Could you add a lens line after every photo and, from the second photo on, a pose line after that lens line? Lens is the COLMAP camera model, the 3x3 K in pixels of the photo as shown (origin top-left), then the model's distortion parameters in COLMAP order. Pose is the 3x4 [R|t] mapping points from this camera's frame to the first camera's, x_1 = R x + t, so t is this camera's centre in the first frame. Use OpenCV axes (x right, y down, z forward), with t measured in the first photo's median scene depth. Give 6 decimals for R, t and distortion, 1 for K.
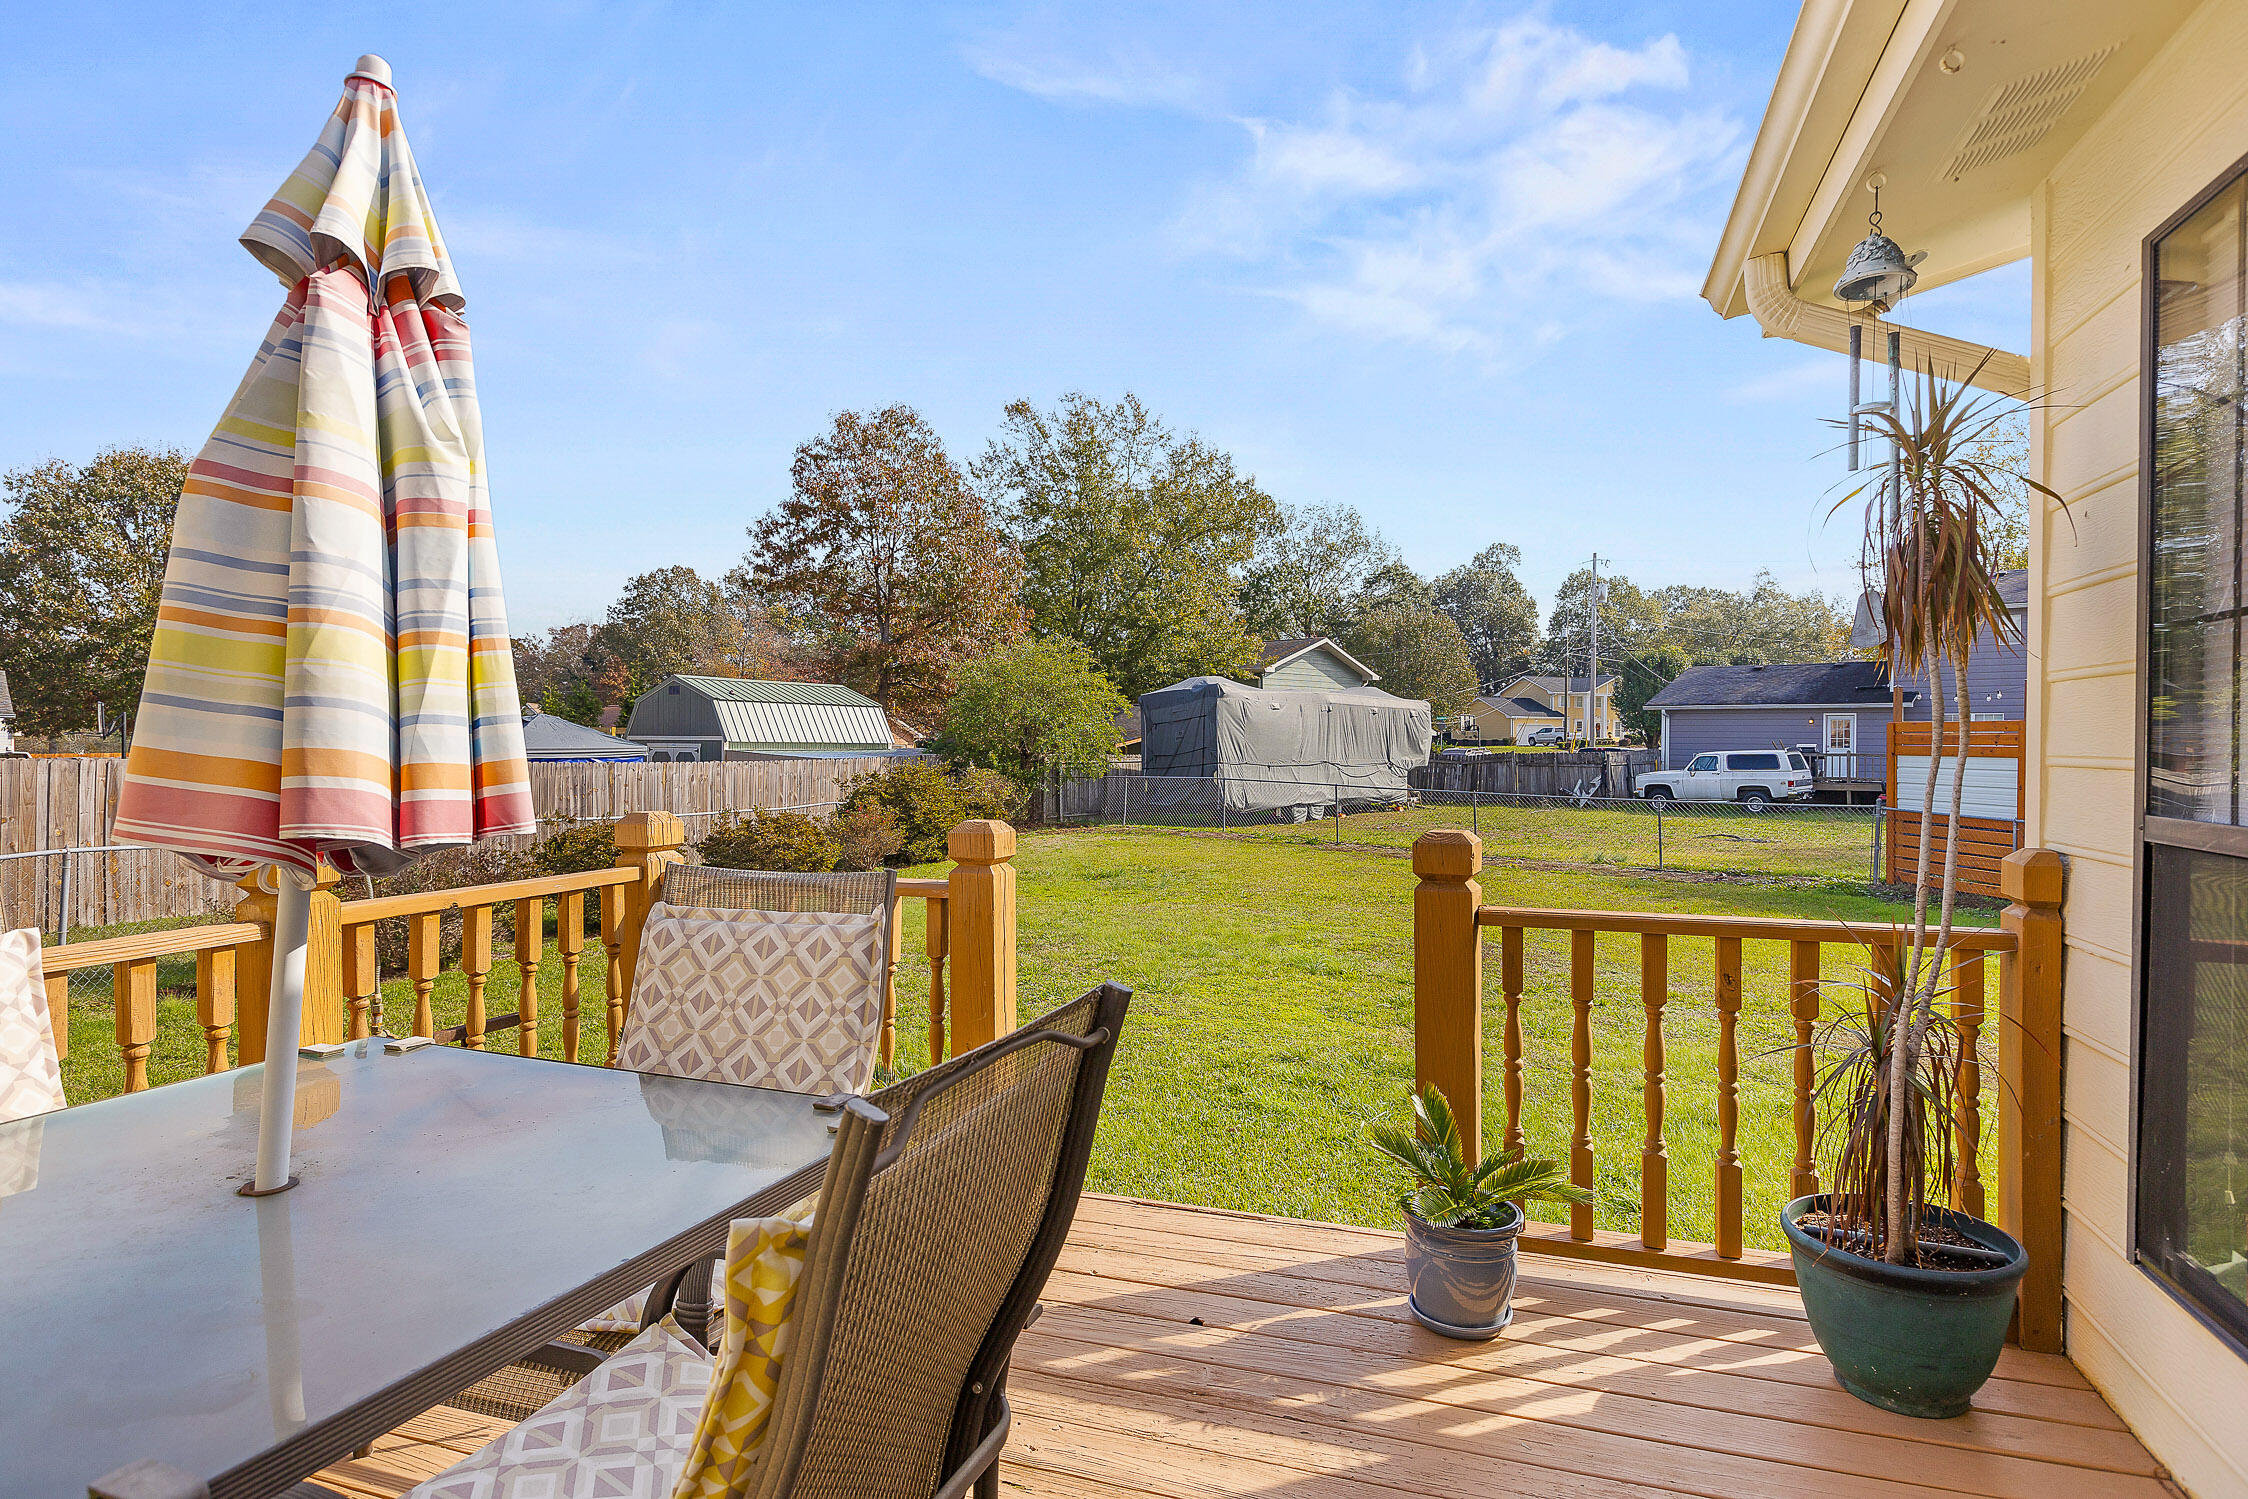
lens RADIAL K [[1241.9, 0, 1124.0], [0, 1241.9, 749.5], [0, 0, 1]] dist [0.002352, 0.000180]
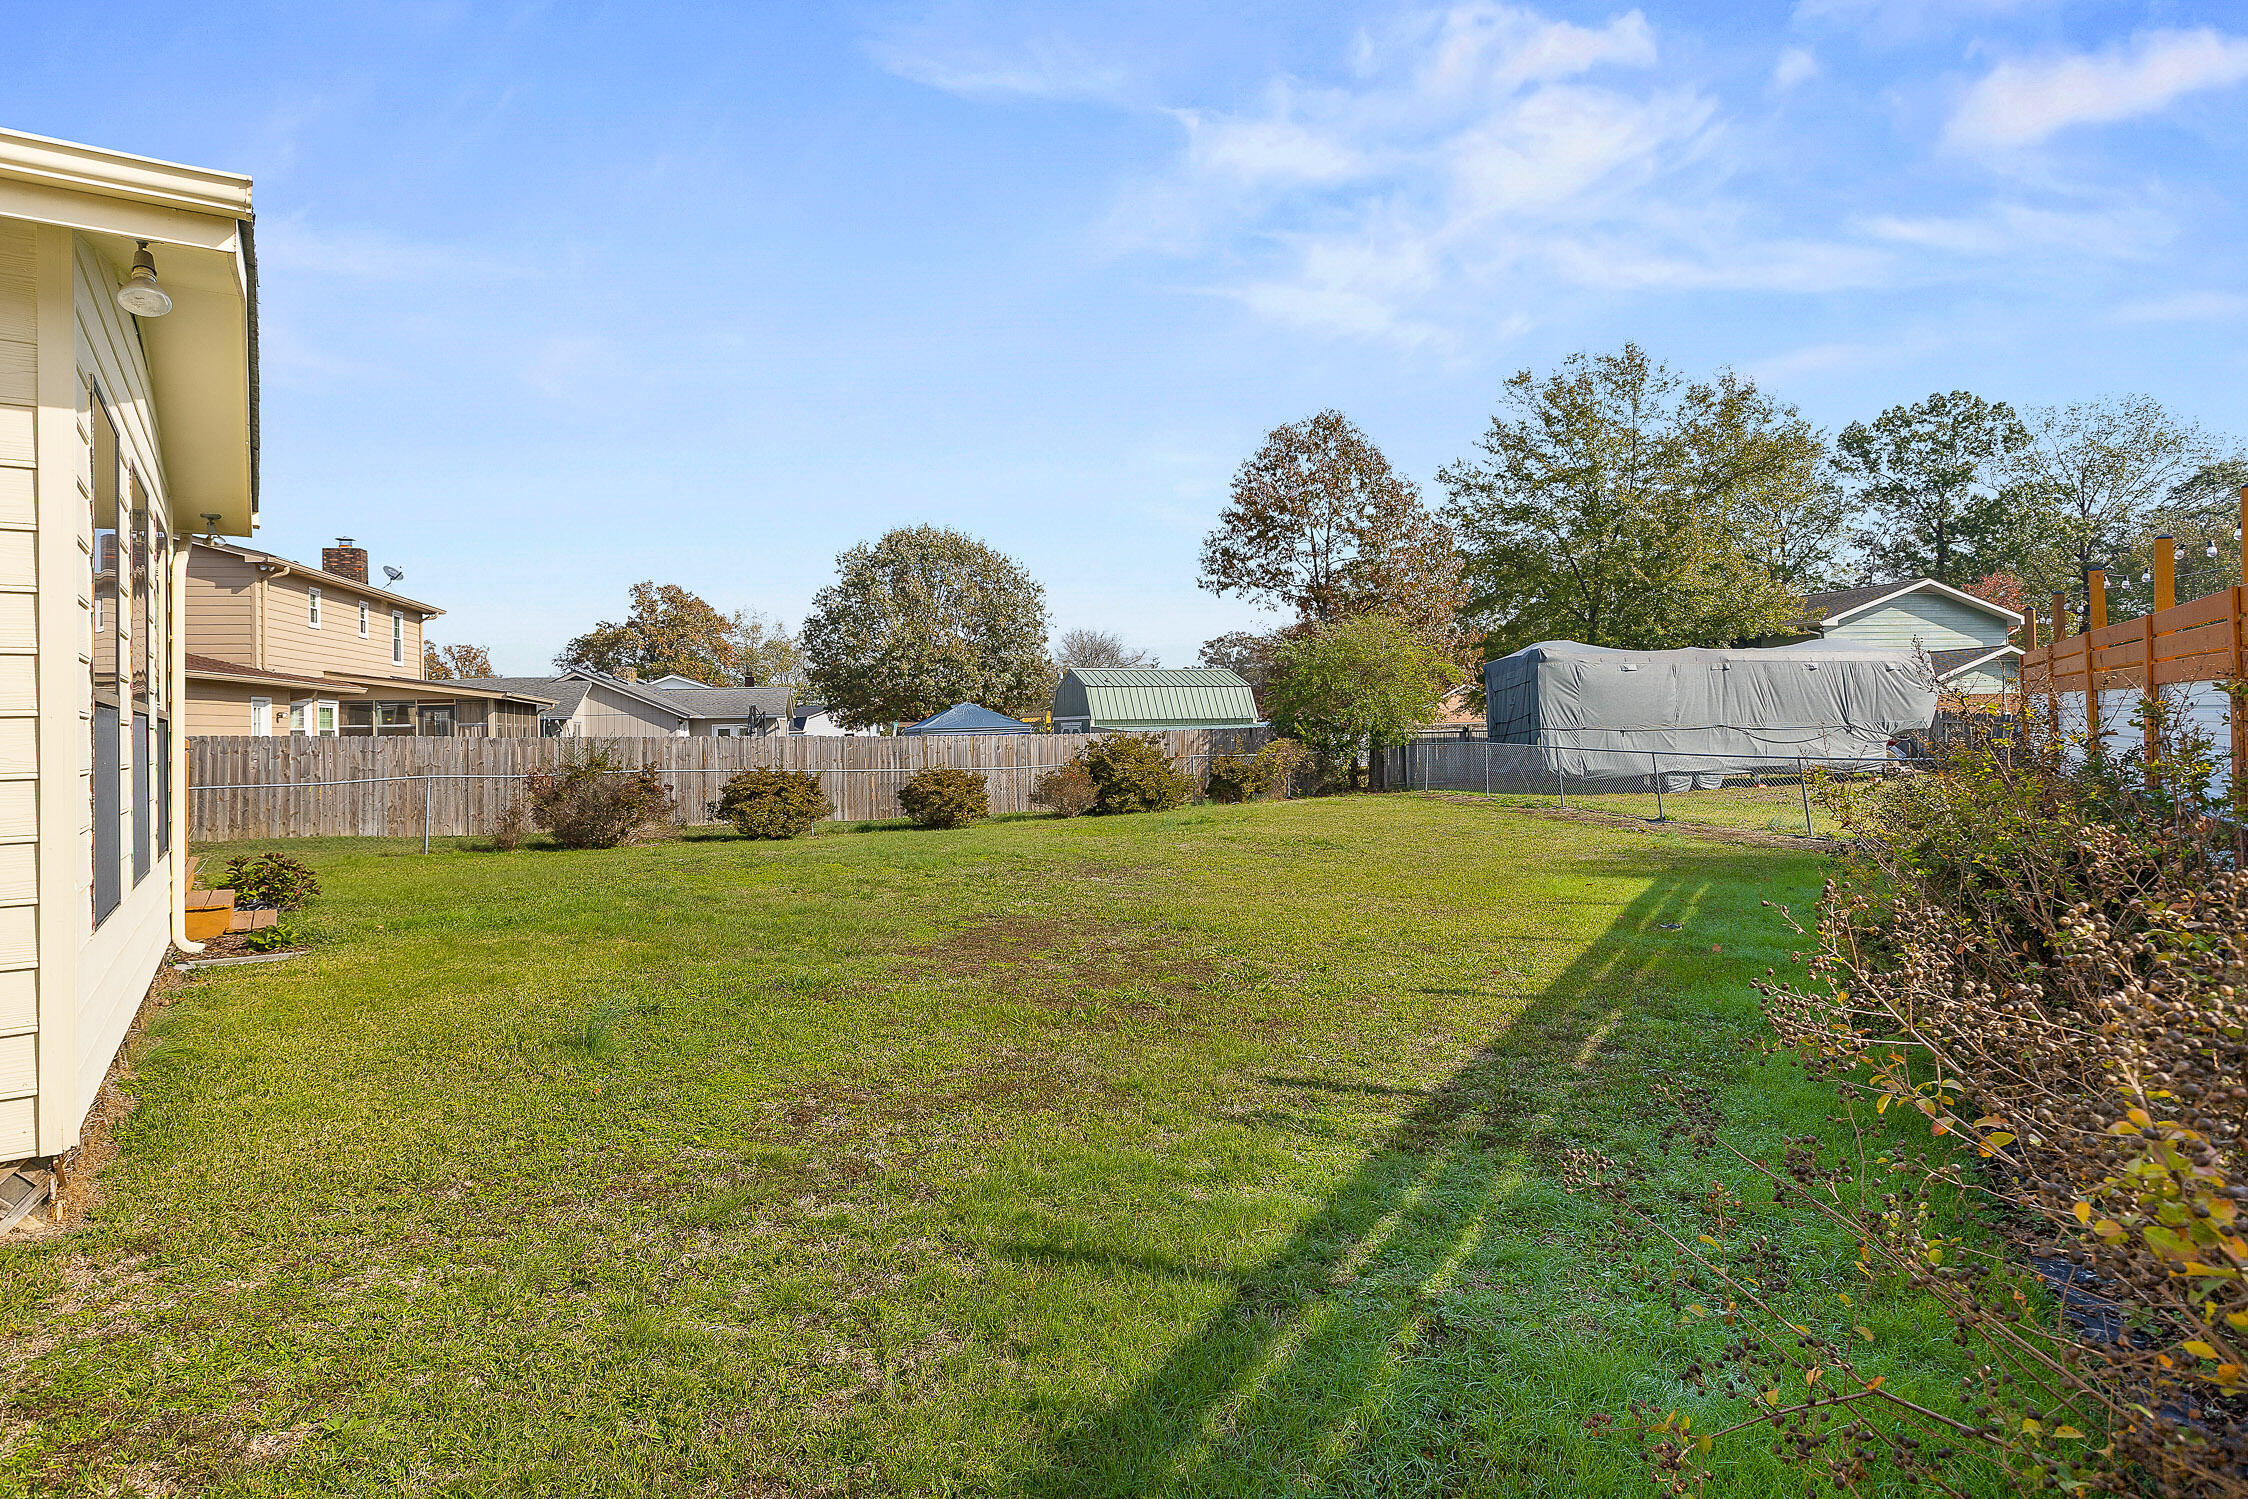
lens RADIAL K [[1226.4, 0, 1124.0], [0, 1226.4, 749.5], [0, 0, 1]] dist [-0.001573, -0.000008]
pose [[0.796386, -0.009201, -0.604718, 0.352171], [0.019528, 0.999754, 0.010505, 0.009175], [0.604473, -0.020175, 0.796370, 0.021298]]
